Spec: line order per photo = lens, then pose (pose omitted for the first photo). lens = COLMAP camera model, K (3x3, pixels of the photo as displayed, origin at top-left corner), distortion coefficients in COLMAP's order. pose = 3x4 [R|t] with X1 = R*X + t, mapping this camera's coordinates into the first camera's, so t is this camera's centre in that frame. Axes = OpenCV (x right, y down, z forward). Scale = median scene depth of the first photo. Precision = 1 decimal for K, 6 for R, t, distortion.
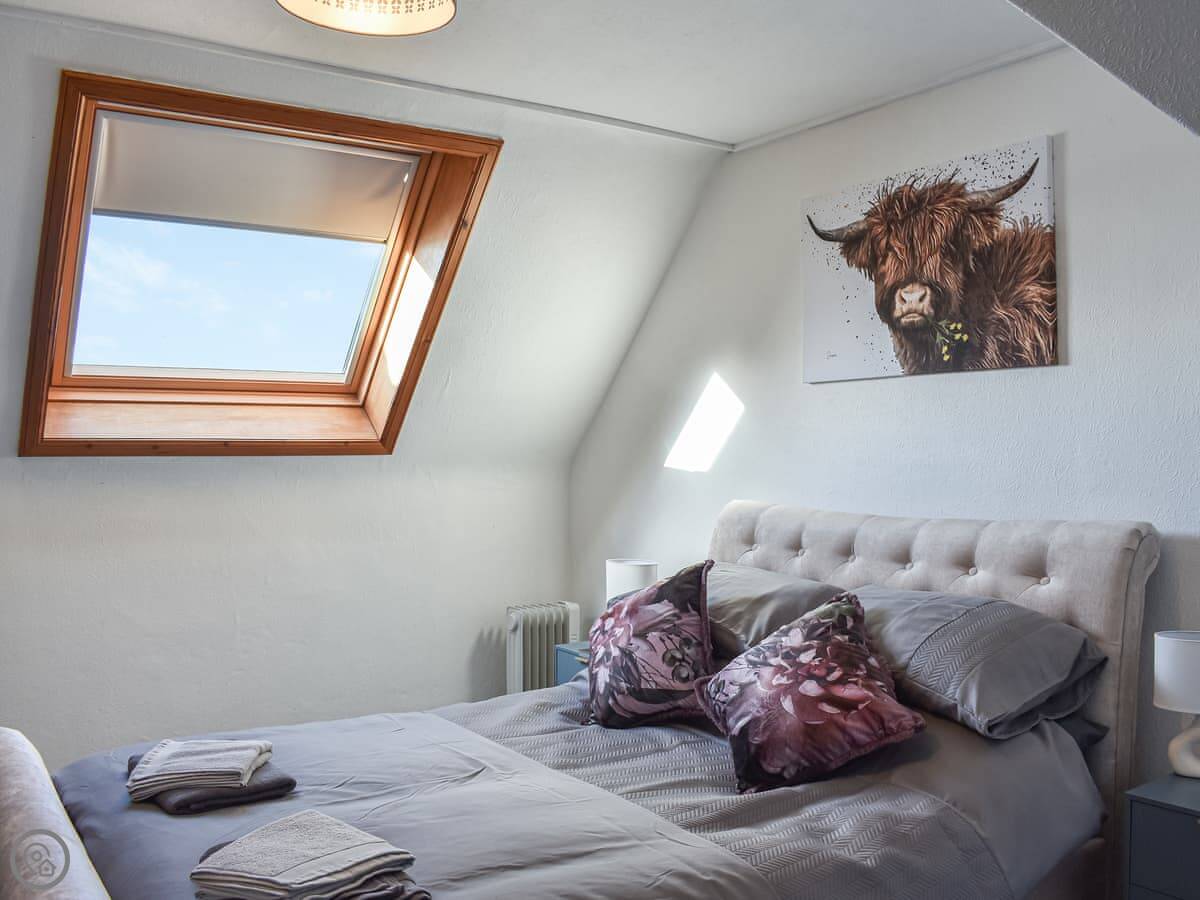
lens RADIAL K [[1091.1, 0, 617.6], [0, 1091.1, 450.7], [0, 0, 1]] dist [-0.071487, 0.002938]
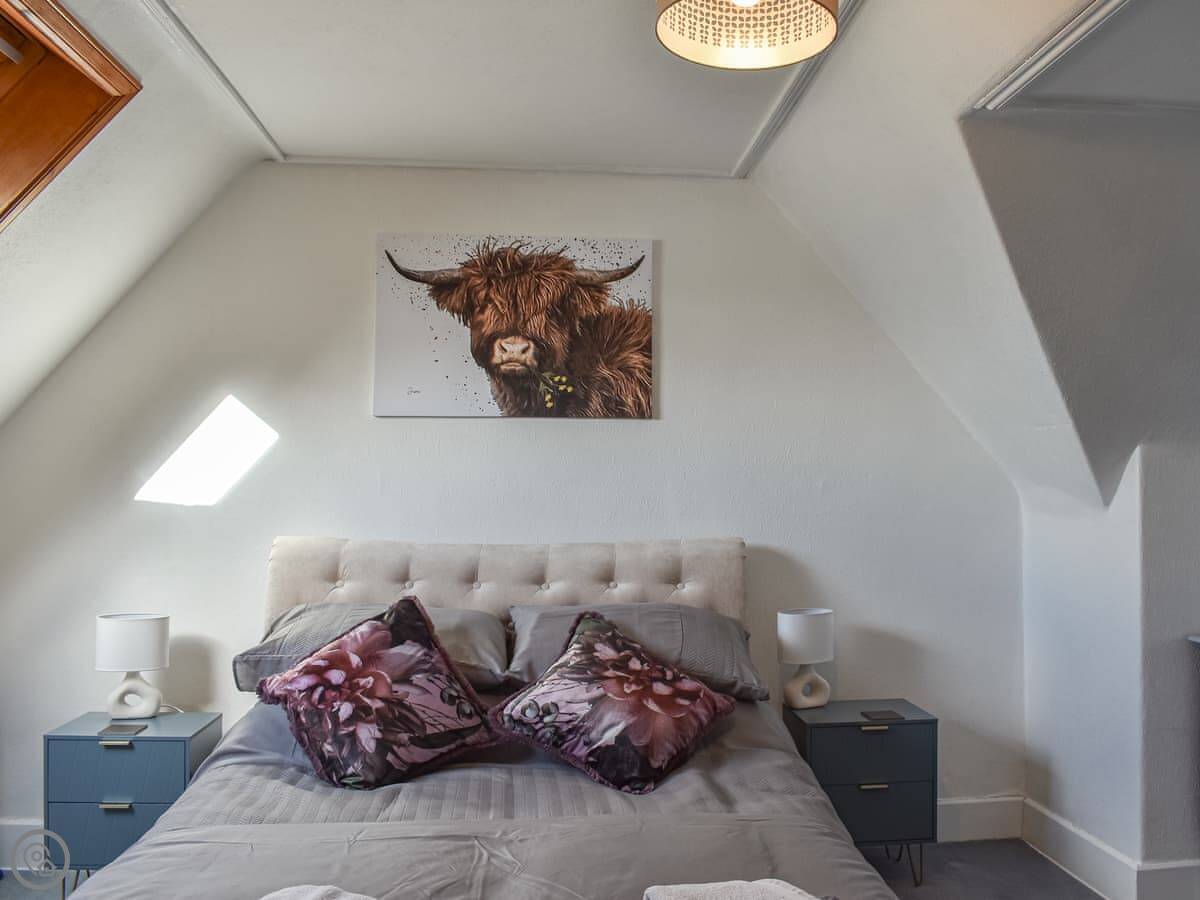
lens RADIAL K [[1091.1, 0, 617.6], [0, 1091.1, 450.7], [0, 0, 1]] dist [-0.071487, 0.002938]
pose [[0.485501, 0.031861, 0.873655, -0.689092], [-0.006491, 0.999440, -0.032840, 0.001464], [-0.874212, 0.010273, 0.485436, 0.372910]]
